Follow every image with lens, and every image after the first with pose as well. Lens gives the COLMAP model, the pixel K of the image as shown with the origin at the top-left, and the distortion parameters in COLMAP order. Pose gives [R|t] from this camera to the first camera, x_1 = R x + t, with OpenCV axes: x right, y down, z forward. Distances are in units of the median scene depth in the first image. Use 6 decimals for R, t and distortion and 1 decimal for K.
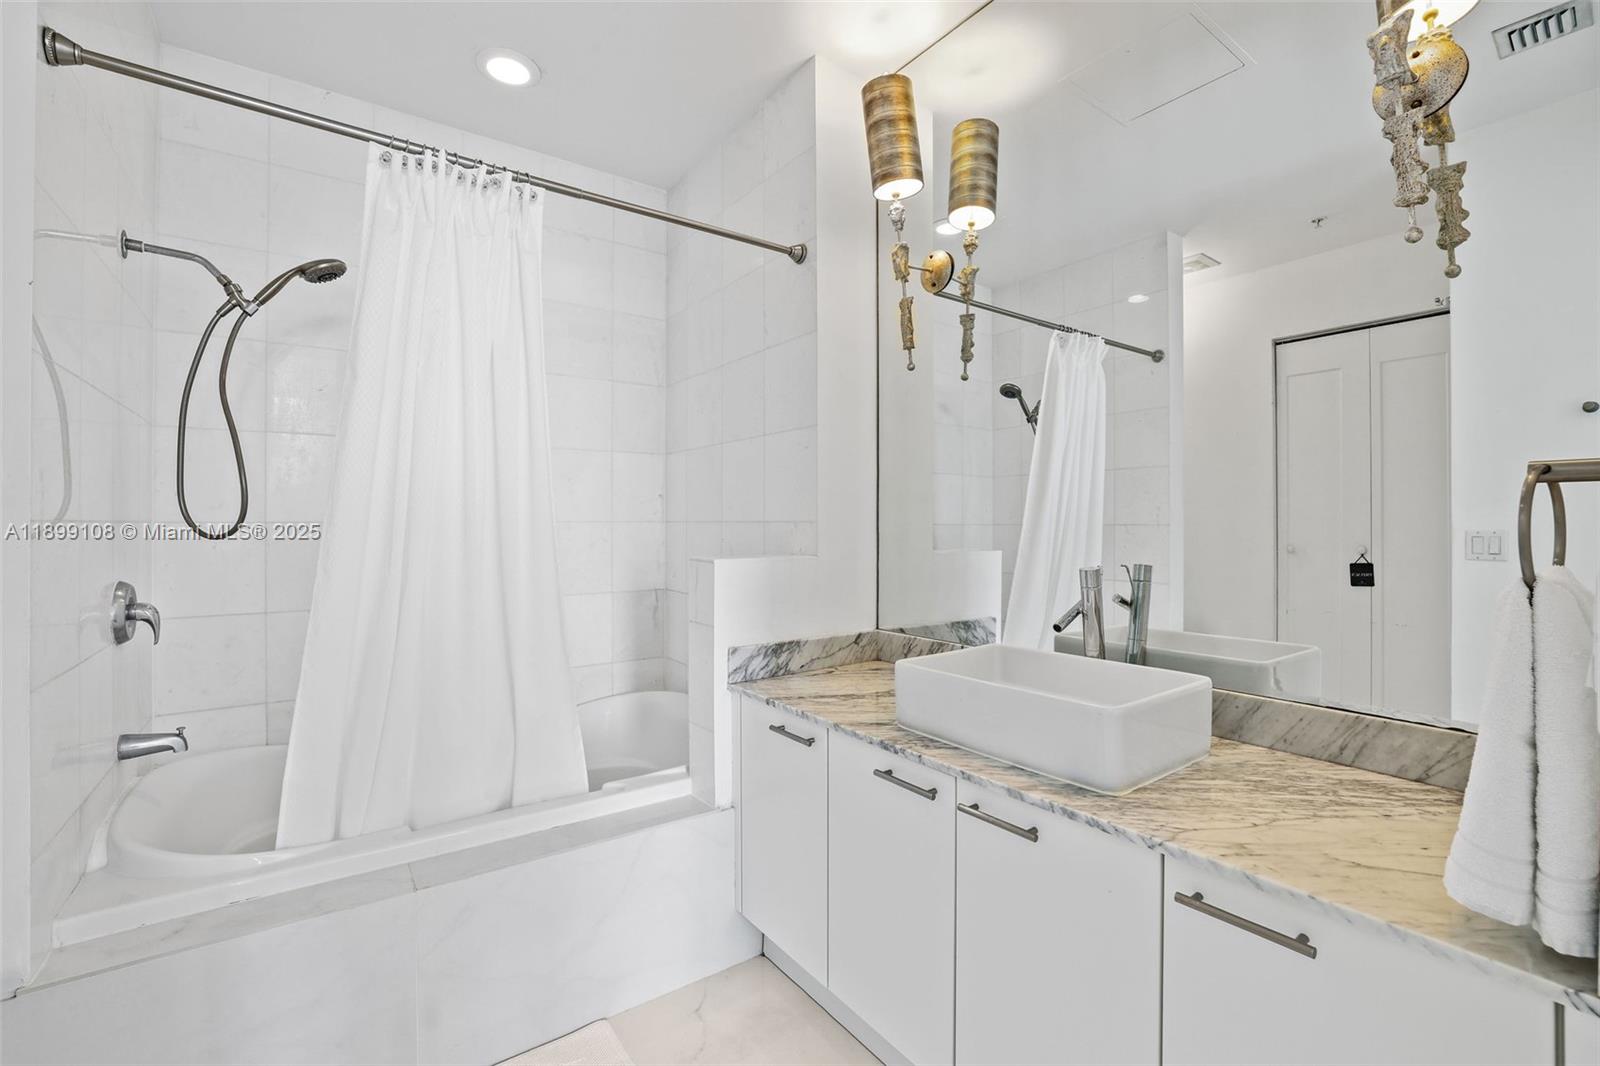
lens RADIAL K [[688.7, 0, 795.9], [0, 688.7, 526.0], [0, 0, 1]] dist [-0.047490, 0.019499]
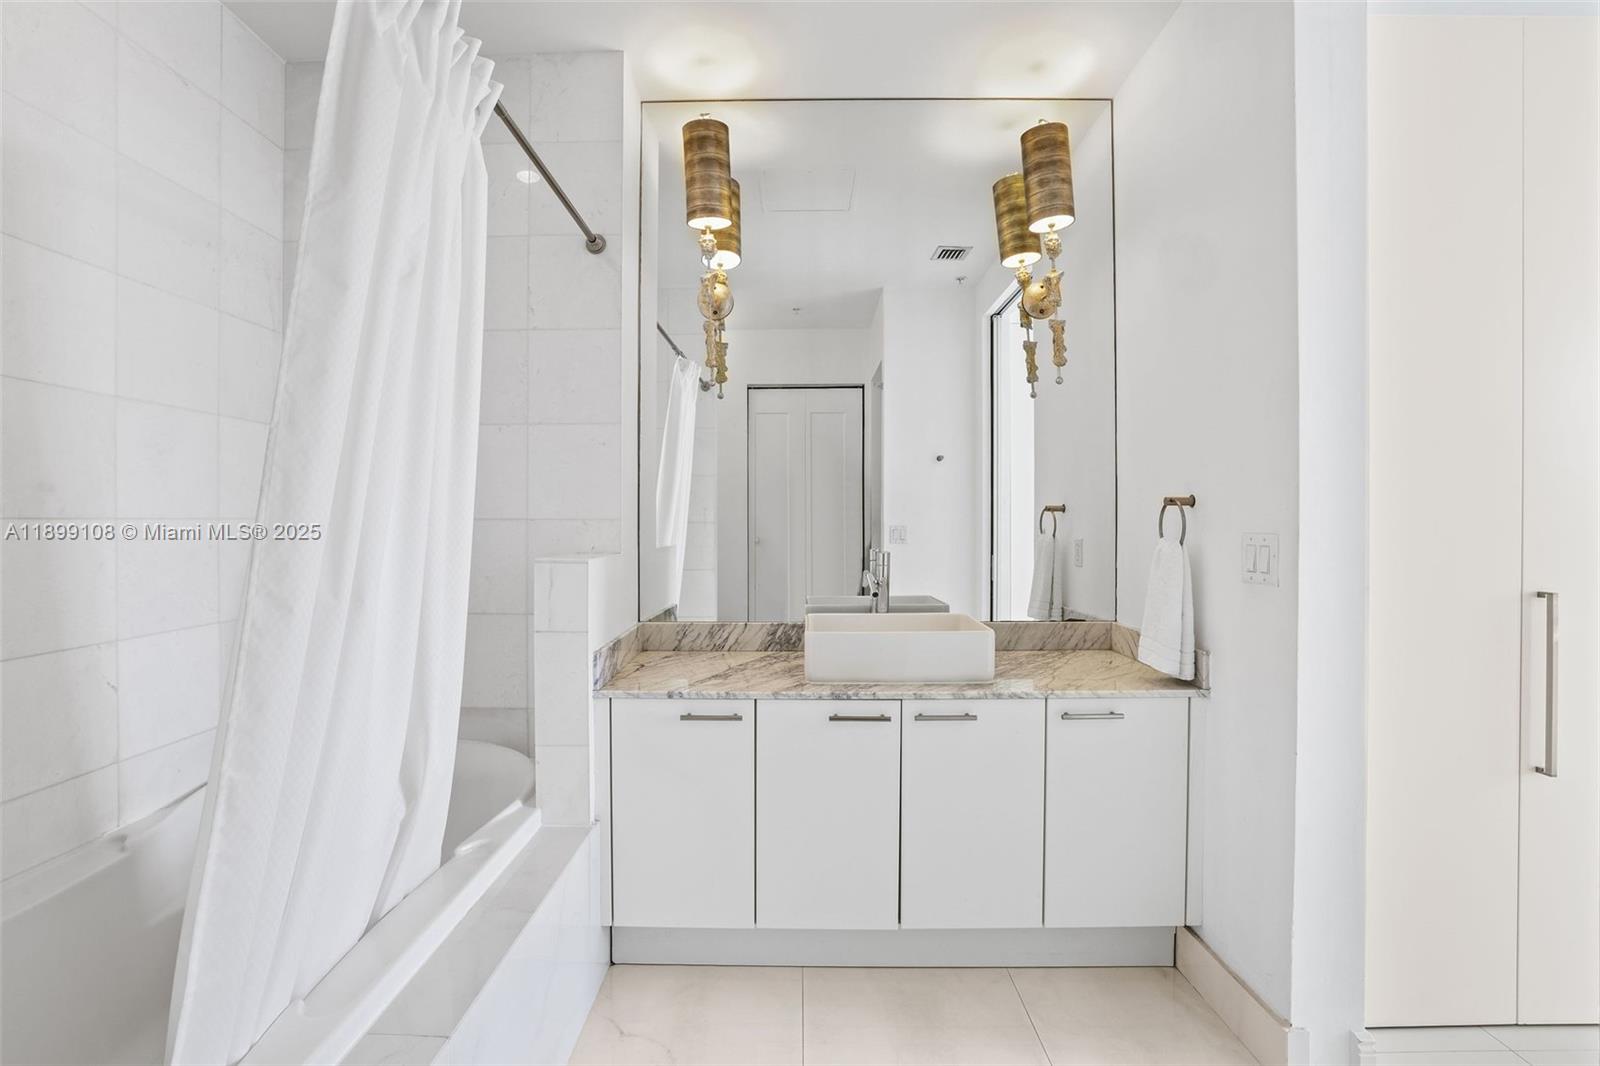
lens RADIAL K [[688.7, 0, 795.9], [0, 688.7, 526.0], [0, 0, 1]] dist [-0.047490, 0.019499]
pose [[0.599108, -0.005226, 0.800651, -0.681927], [0.001835, 0.999985, 0.005154, -0.001167], [-0.800666, -0.001618, 0.599109, 0.214729]]
